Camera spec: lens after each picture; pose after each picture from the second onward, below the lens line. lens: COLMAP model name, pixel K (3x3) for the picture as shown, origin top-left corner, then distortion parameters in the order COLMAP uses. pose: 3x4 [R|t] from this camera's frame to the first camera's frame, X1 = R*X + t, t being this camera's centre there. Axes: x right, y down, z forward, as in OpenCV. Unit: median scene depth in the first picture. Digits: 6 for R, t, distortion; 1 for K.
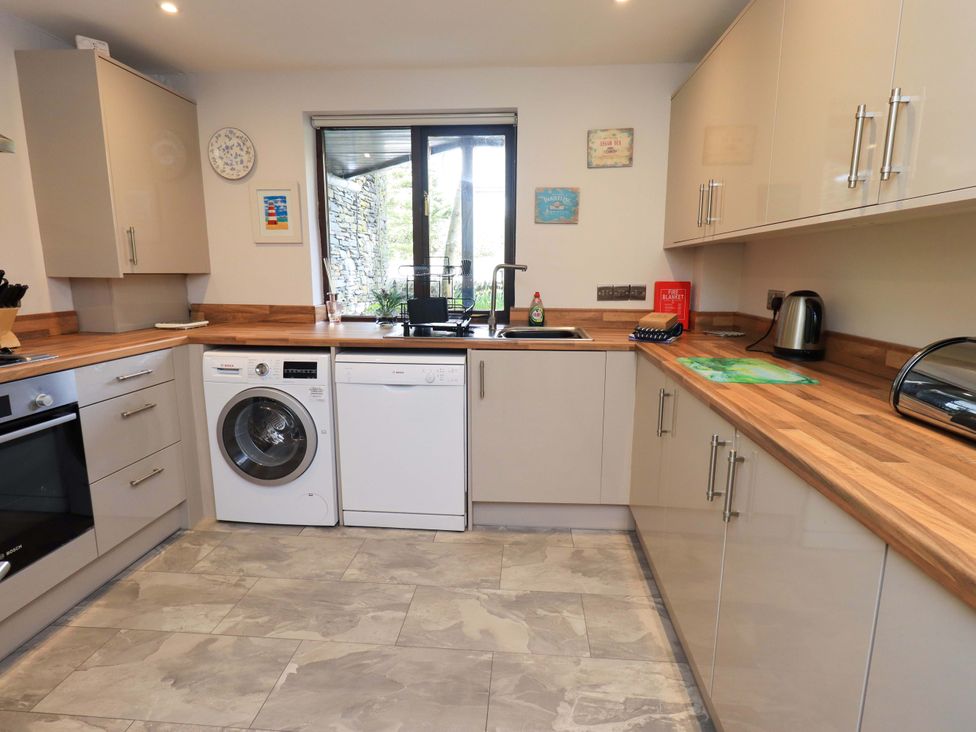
lens RADIAL K [[509.9, 0, 491.5], [0, 509.9, 361.2], [0, 0, 1]] dist [0.005169, -0.001549]
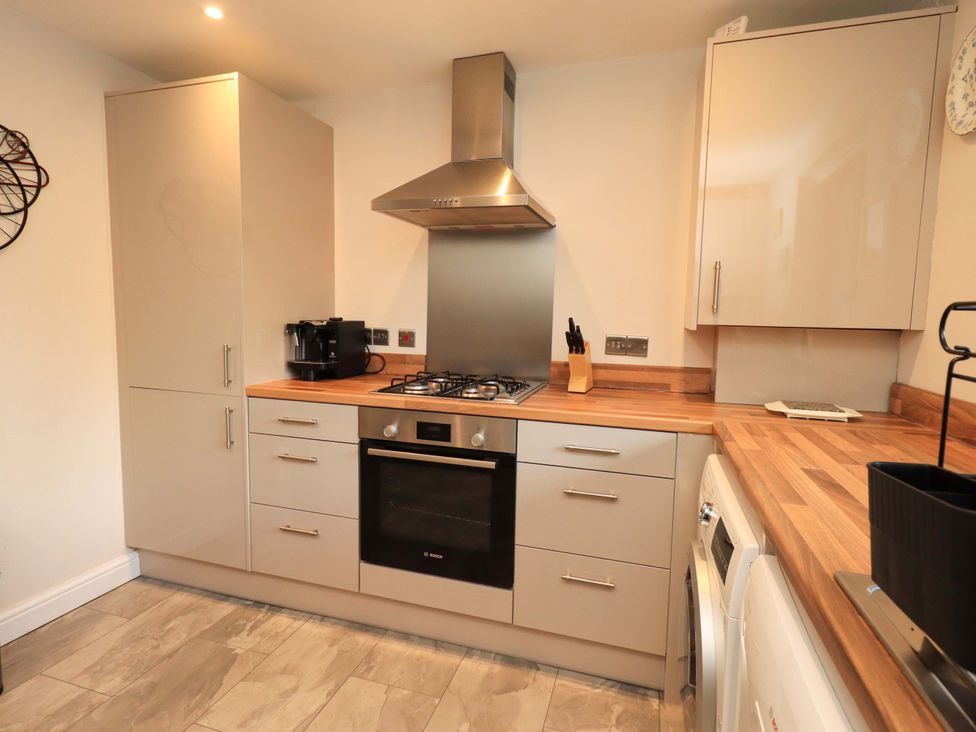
lens RADIAL K [[509.9, 0, 491.5], [0, 509.9, 361.2], [0, 0, 1]] dist [0.005169, -0.001549]
pose [[-0.226718, 0.078488, -0.970793, 0.082543], [-0.190483, 0.973926, 0.123226, -0.159819], [0.955152, 0.212858, -0.205856, 0.912434]]
